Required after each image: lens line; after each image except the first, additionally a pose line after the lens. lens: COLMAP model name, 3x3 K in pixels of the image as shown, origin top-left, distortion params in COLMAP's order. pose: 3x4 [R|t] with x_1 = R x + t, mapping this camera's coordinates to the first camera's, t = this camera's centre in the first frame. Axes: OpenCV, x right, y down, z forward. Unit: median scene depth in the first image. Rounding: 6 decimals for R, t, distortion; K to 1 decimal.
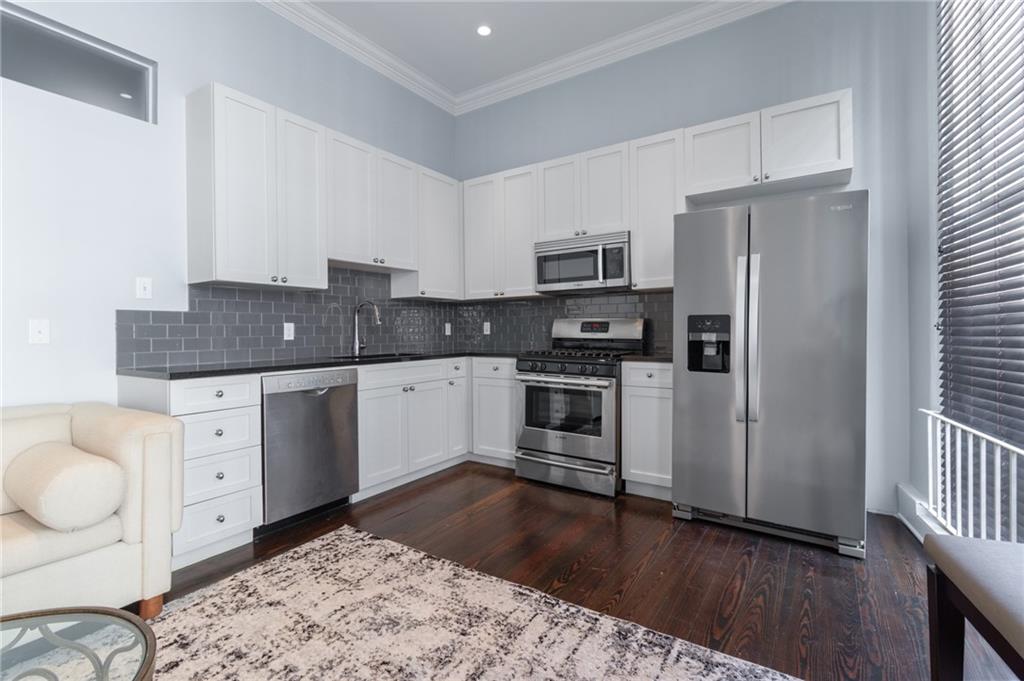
lens RADIAL K [[485.9, 0, 509.7], [0, 485.9, 317.9], [0, 0, 1]] dist [0.002170, -0.000056]
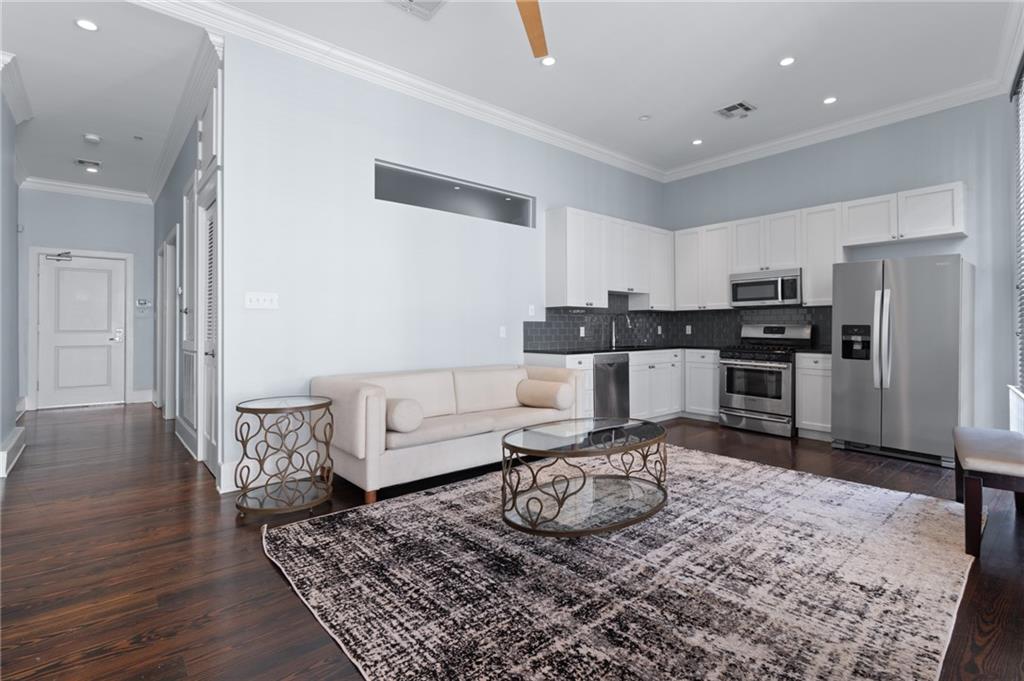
lens RADIAL K [[485.9, 0, 509.7], [0, 485.9, 317.9], [0, 0, 1]] dist [0.002170, -0.000056]
pose [[0.959740, 0.000855, -0.280889, -0.217112], [0.001370, 0.999969, 0.007727, -0.037207], [0.280887, -0.007800, 0.959709, -0.774740]]
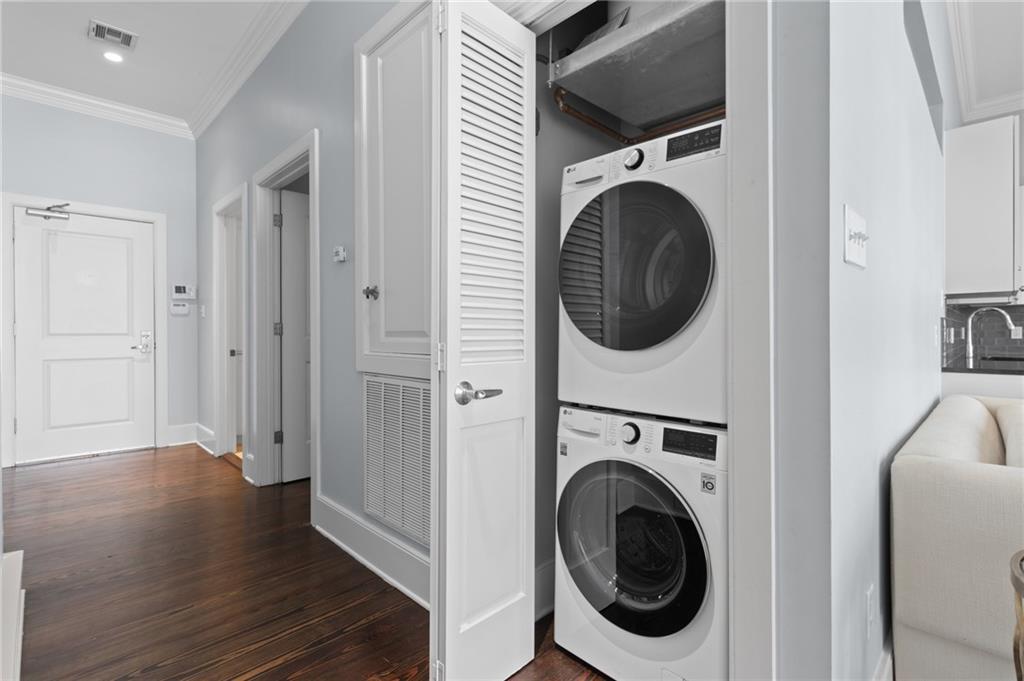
lens RADIAL K [[485.9, 0, 509.7], [0, 485.9, 317.9], [0, 0, 1]] dist [0.002170, -0.000056]
pose [[0.973976, 0.001391, -0.226647, -1.191615], [0.001414, 0.999924, 0.012213, -0.023088], [0.226647, -0.012216, 0.973900, -0.282631]]
